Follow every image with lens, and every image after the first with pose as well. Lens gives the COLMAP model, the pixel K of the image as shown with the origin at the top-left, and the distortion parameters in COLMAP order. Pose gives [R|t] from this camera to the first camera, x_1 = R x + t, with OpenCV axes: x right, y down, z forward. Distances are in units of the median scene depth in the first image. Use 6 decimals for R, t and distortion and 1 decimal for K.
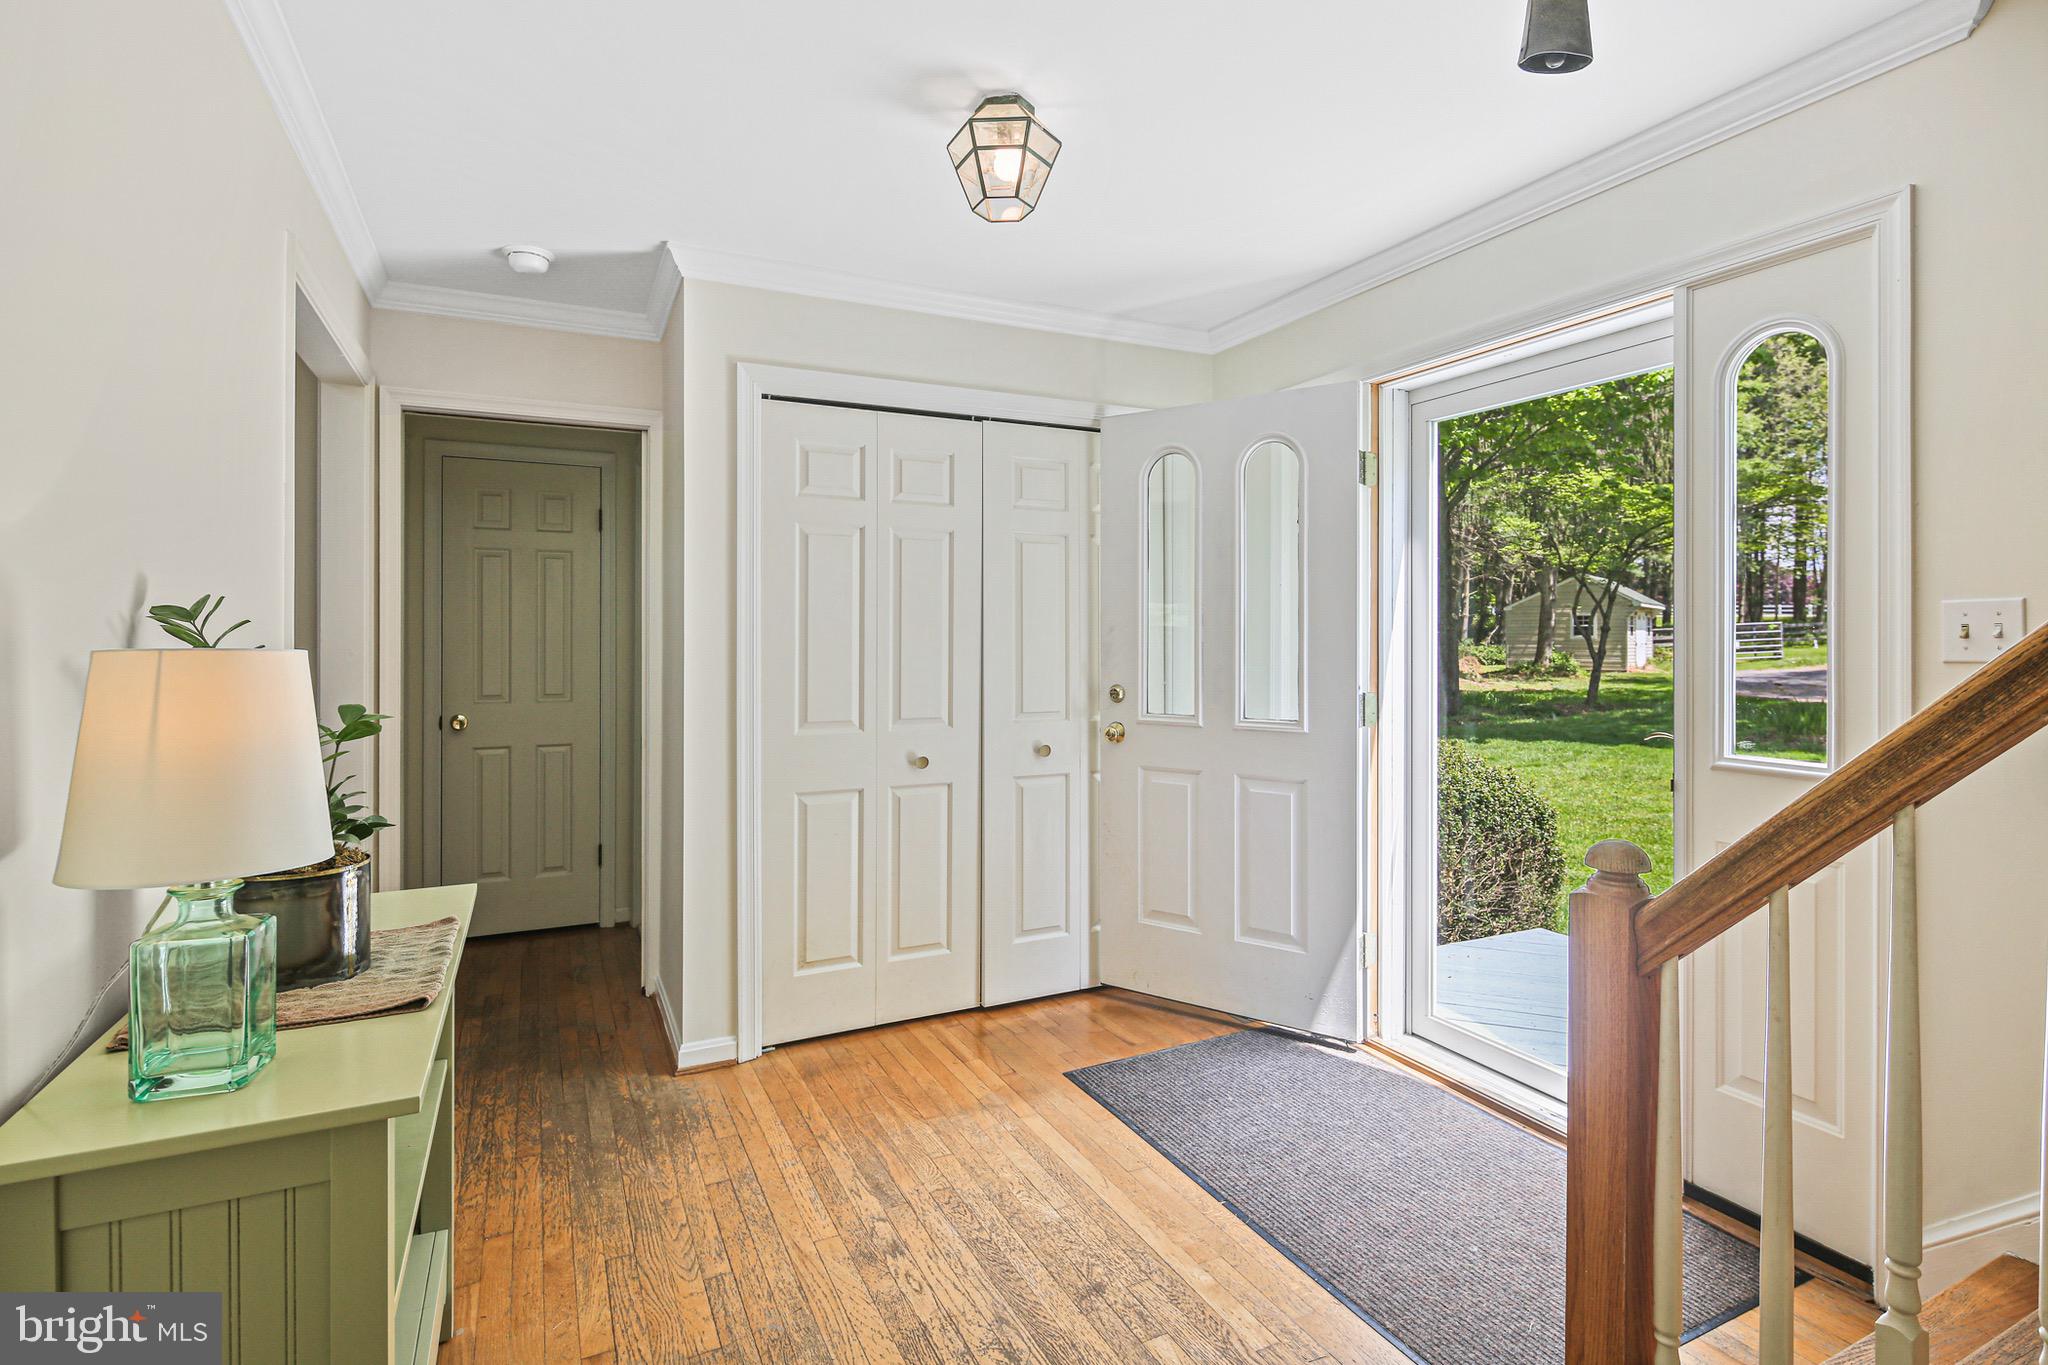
lens RADIAL K [[1009.2, 0, 1030.5], [0, 1009.2, 647.5], [0, 0, 1]] dist [-0.002228, 0.001082]
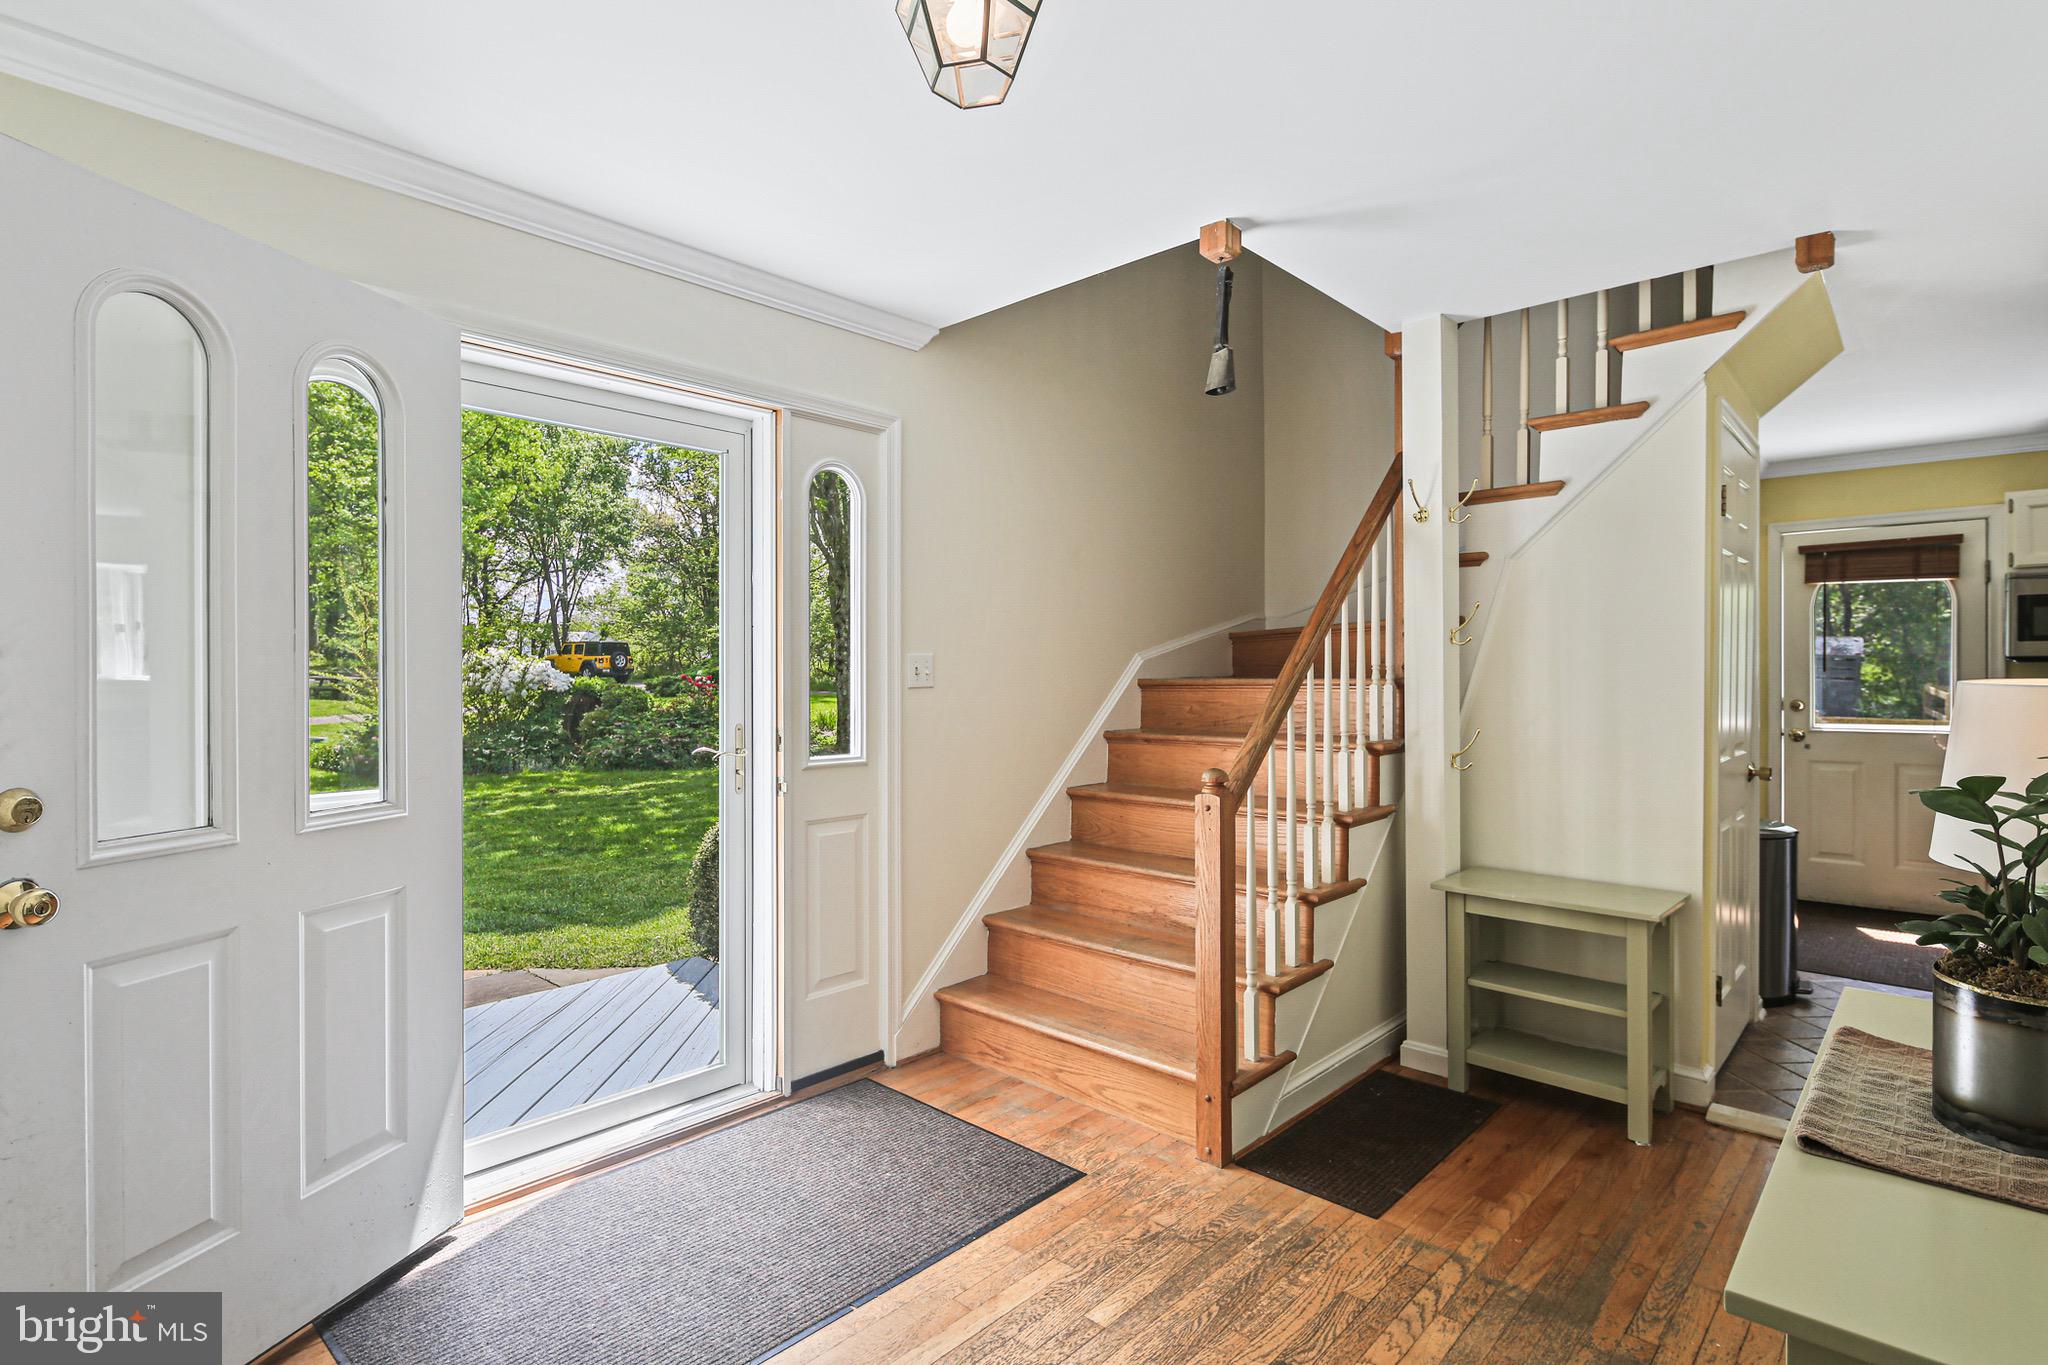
lens RADIAL K [[1009.2, 0, 1021.1], [0, 1009.2, 672.6], [0, 0, 1]] dist [-0.002228, 0.001082]
pose [[-0.358217, -0.001980, 0.933636, -0.565344], [0.007913, 0.999955, 0.005156, -0.013848], [-0.933605, 0.009235, -0.358185, 0.954863]]
